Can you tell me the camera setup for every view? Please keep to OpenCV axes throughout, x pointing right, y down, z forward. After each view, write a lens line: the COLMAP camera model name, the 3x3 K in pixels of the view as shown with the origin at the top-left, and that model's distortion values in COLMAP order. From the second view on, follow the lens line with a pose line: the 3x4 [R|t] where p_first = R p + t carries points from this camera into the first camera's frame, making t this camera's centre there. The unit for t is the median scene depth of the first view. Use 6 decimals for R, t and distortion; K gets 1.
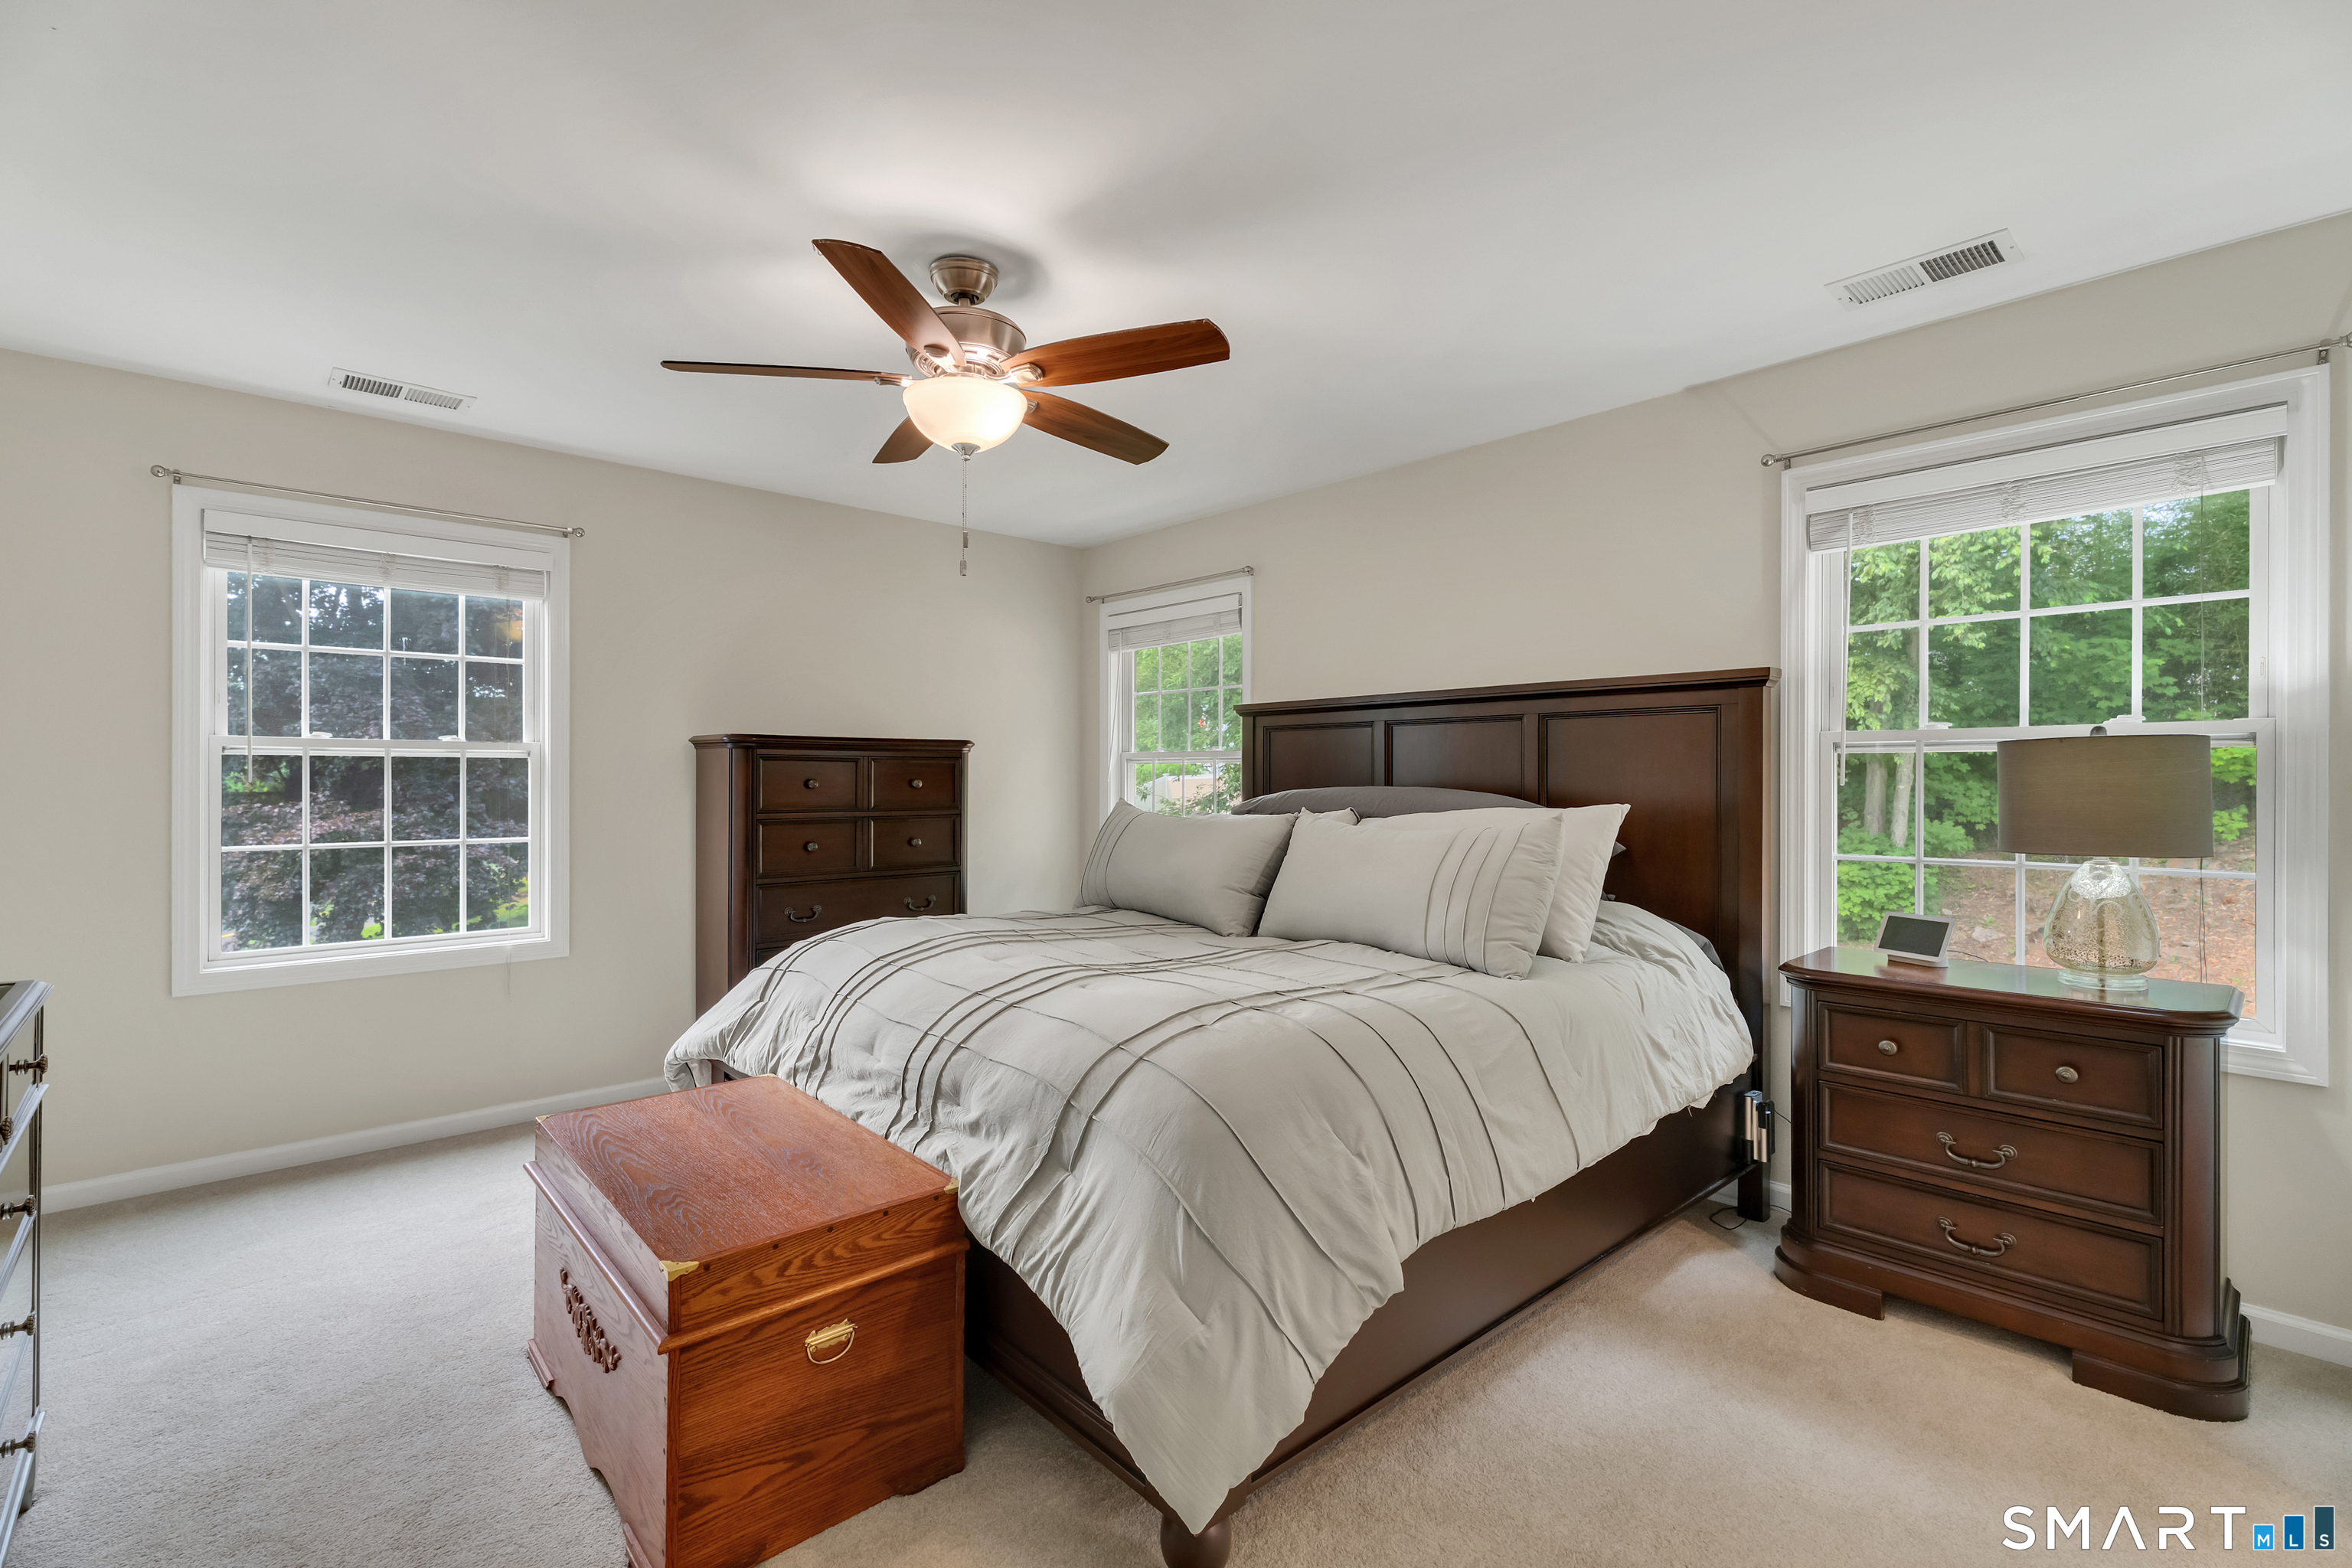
lens RADIAL K [[1042.9, 0, 1149.9], [0, 1042.9, 771.1], [0, 0, 1]] dist [0.000312, -0.000171]
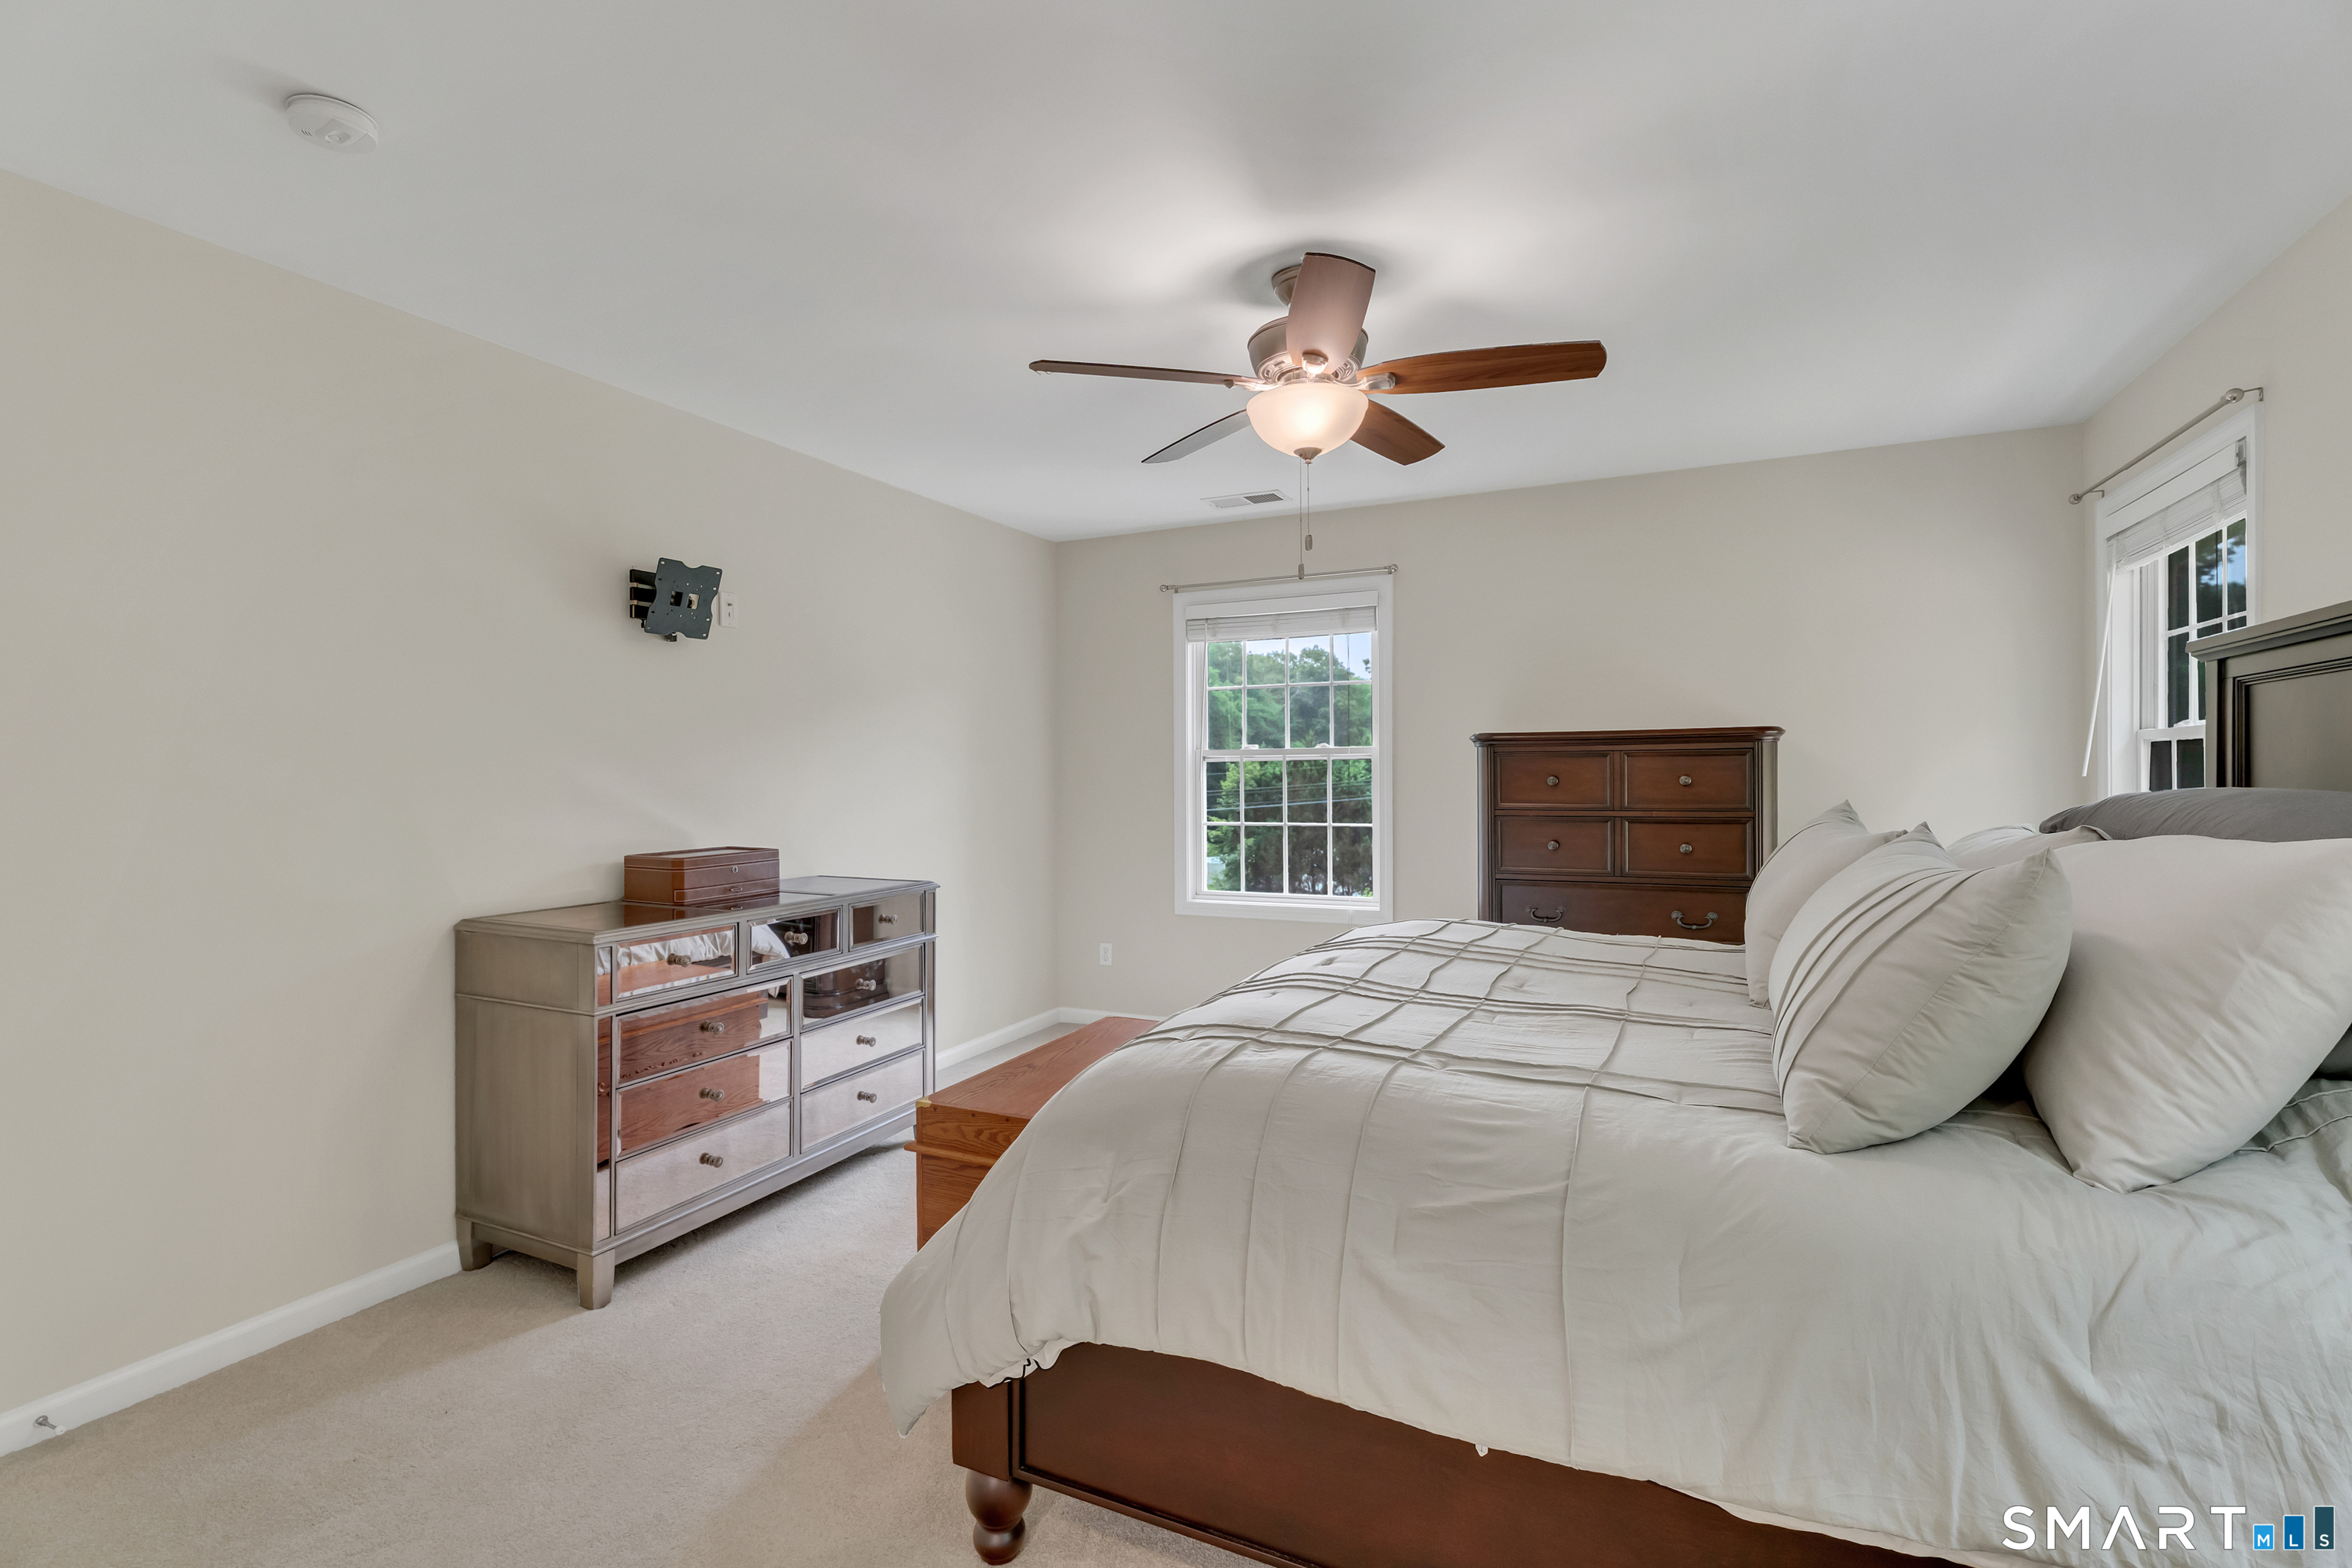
lens RADIAL K [[1047.9, 0, 1160.2], [0, 1047.9, 777.7], [0, 0, 1]] dist [-0.000430, 0.000384]
pose [[0.386586, -0.000496, -0.922253, 0.469218], [0.014013, 0.999888, 0.005337, -0.001490], [0.922147, -0.014986, 0.386550, 0.311120]]
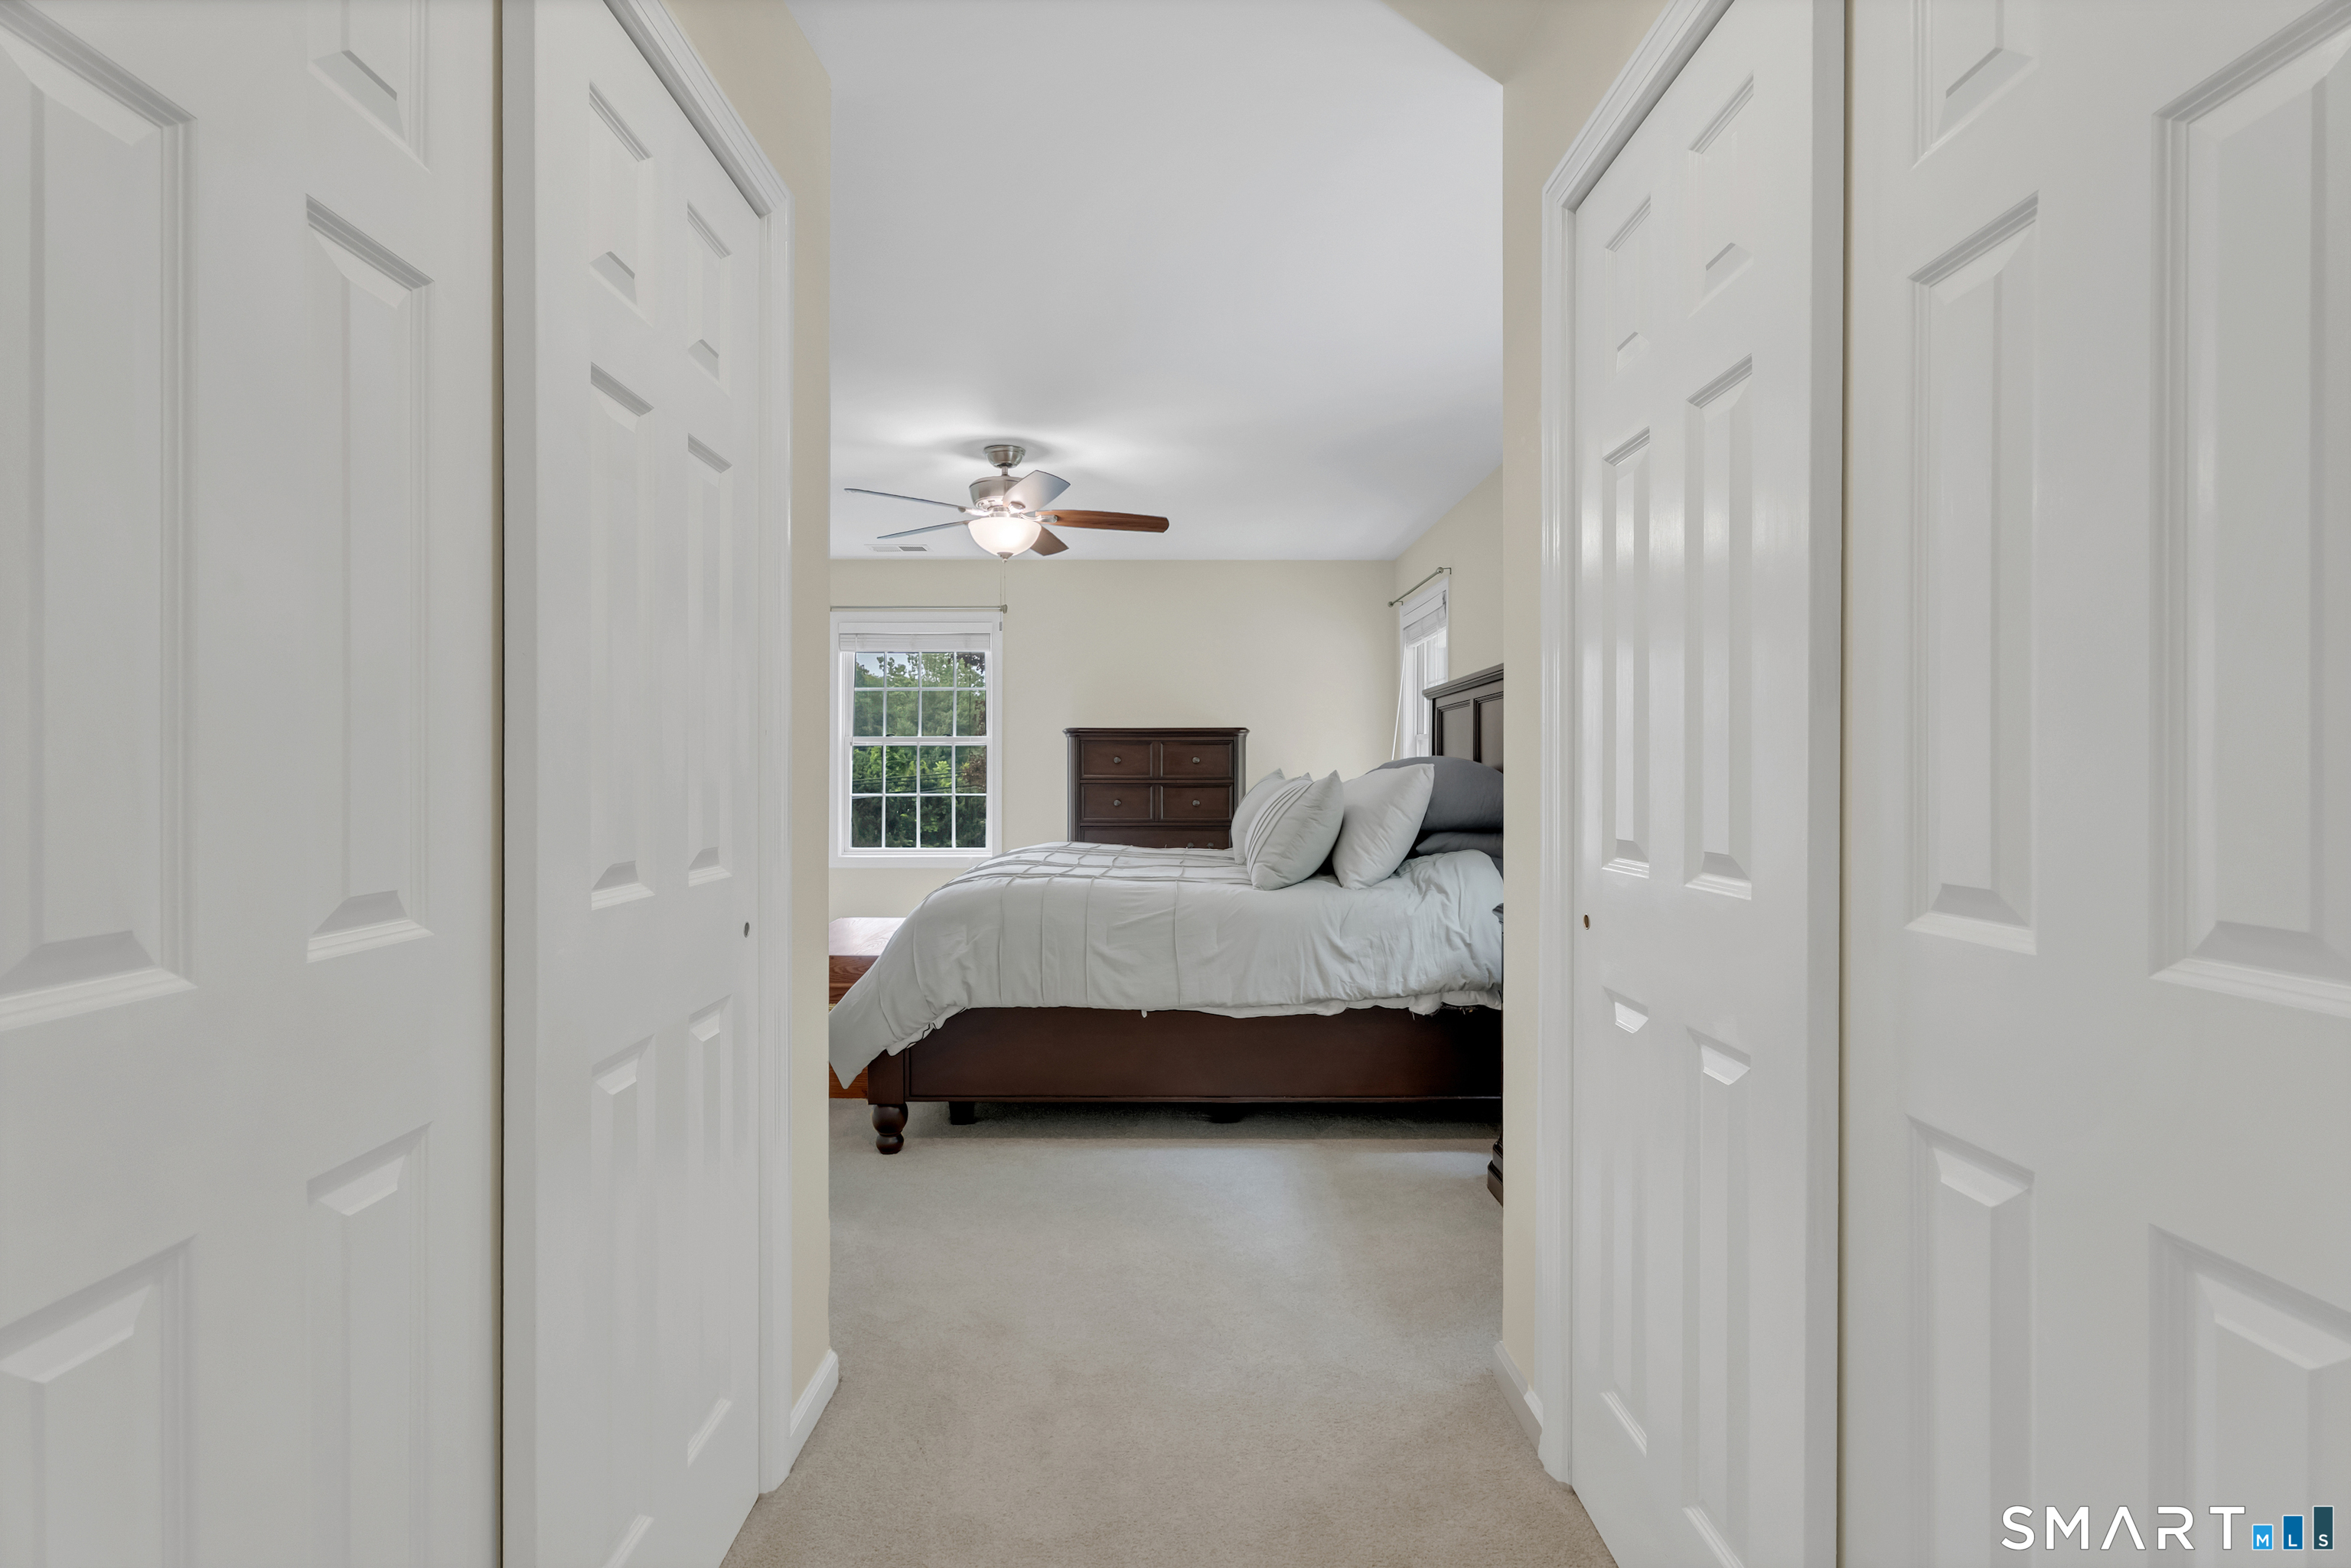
lens RADIAL K [[1047.4, 0, 1159.7], [0, 1047.4, 777.7], [0, 0, 1]] dist [-0.000430, 0.000384]
pose [[0.753347, 0.003225, -0.657615, 0.748904], [0.004758, 0.999935, 0.010354, 0.023092], [0.657606, -0.010930, 0.753283, -0.078302]]
